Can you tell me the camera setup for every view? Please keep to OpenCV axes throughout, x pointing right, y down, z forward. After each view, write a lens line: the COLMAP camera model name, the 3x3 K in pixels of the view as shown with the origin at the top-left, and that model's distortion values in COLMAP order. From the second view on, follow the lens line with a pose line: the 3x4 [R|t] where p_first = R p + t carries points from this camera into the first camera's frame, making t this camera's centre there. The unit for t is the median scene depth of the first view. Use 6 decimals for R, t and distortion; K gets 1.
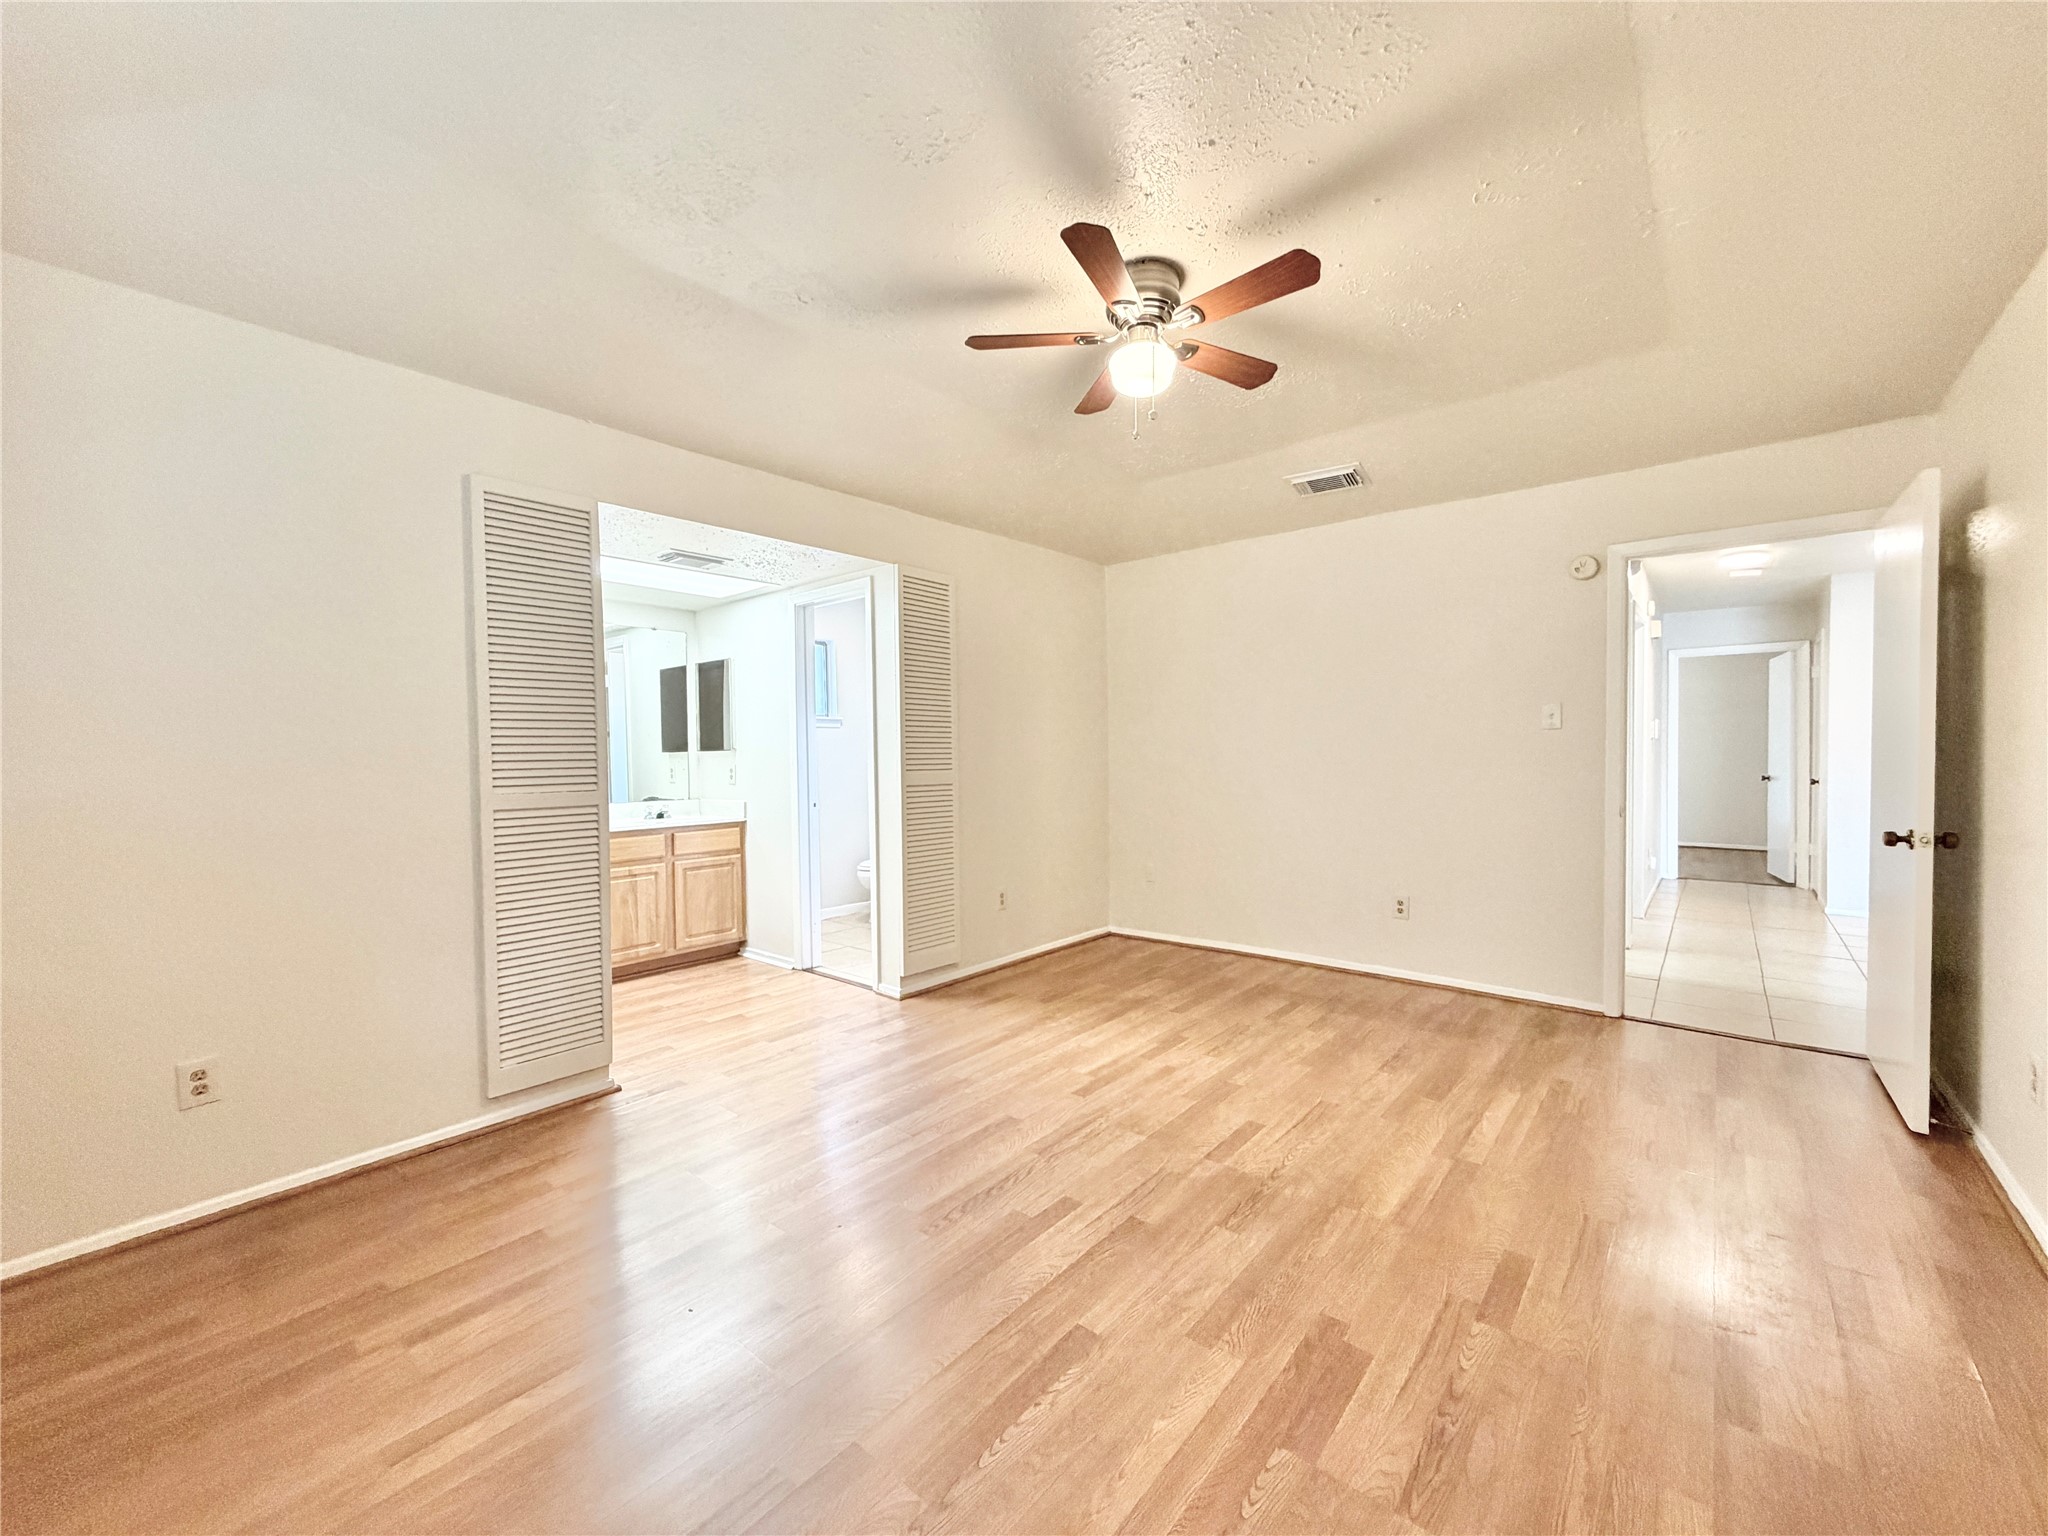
lens RADIAL K [[820.2, 0, 1018.6], [0, 820.2, 767.2], [0, 0, 1]] dist [-0.000875, 0.000436]
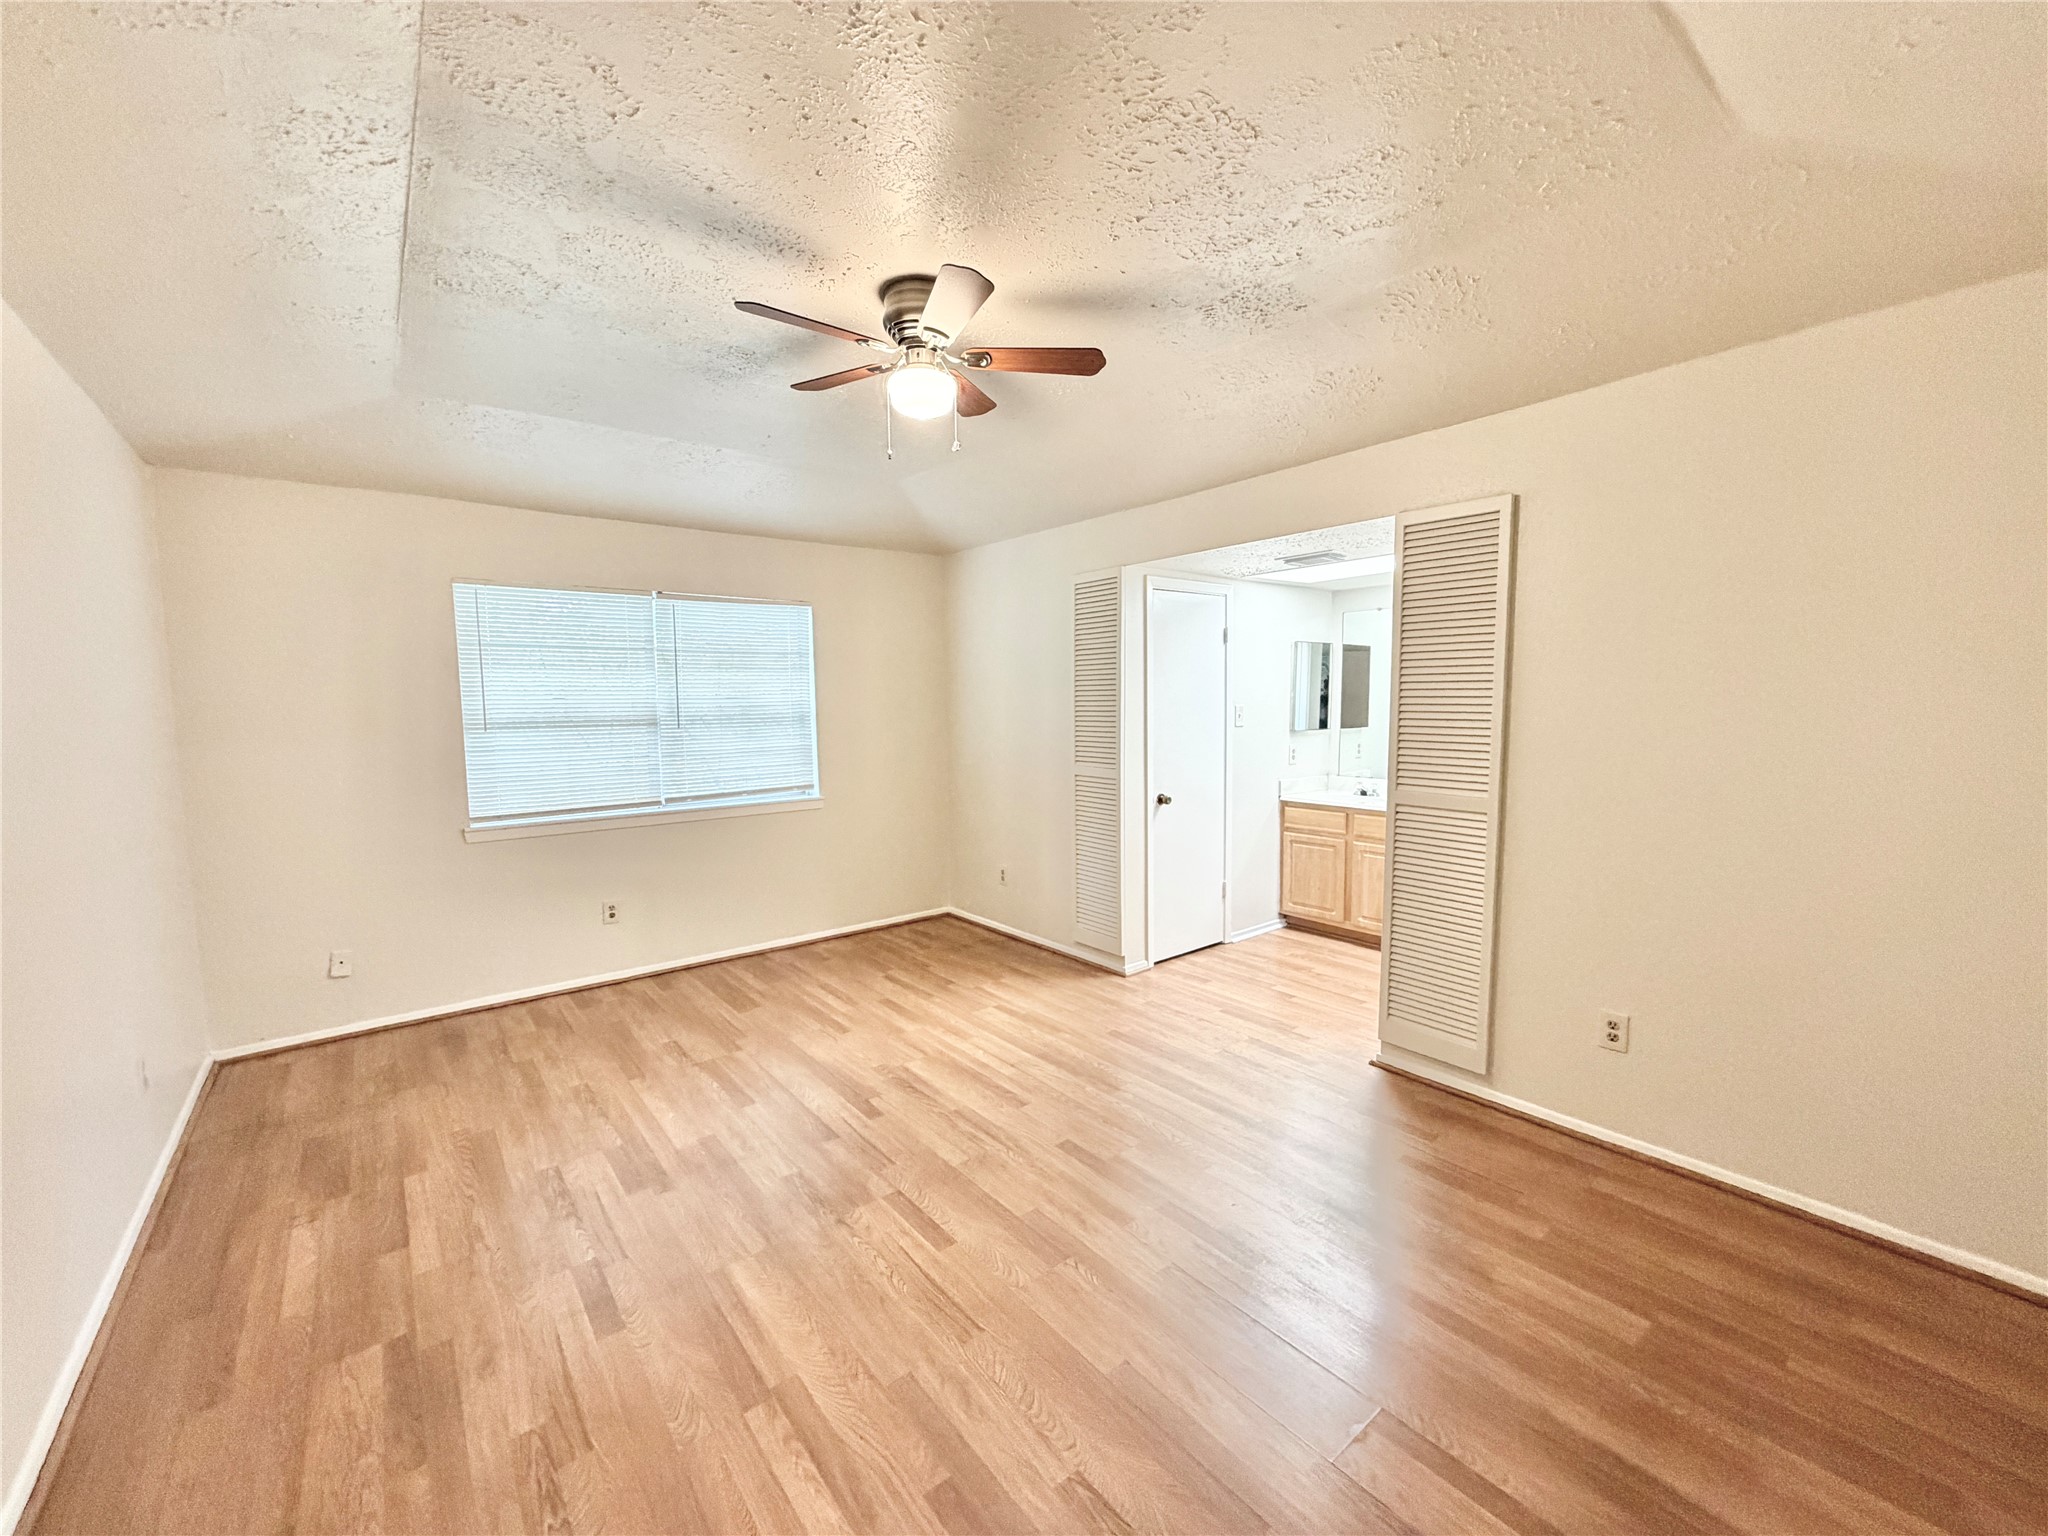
lens RADIAL K [[820.2, 0, 1018.9], [0, 820.2, 766.9], [0, 0, 1]] dist [-0.000875, 0.000436]
pose [[-0.192959, 0.094263, -0.976669, 1.160813], [-0.007489, 0.995204, 0.097531, -0.143575], [0.981178, 0.026134, -0.191327, 1.357478]]
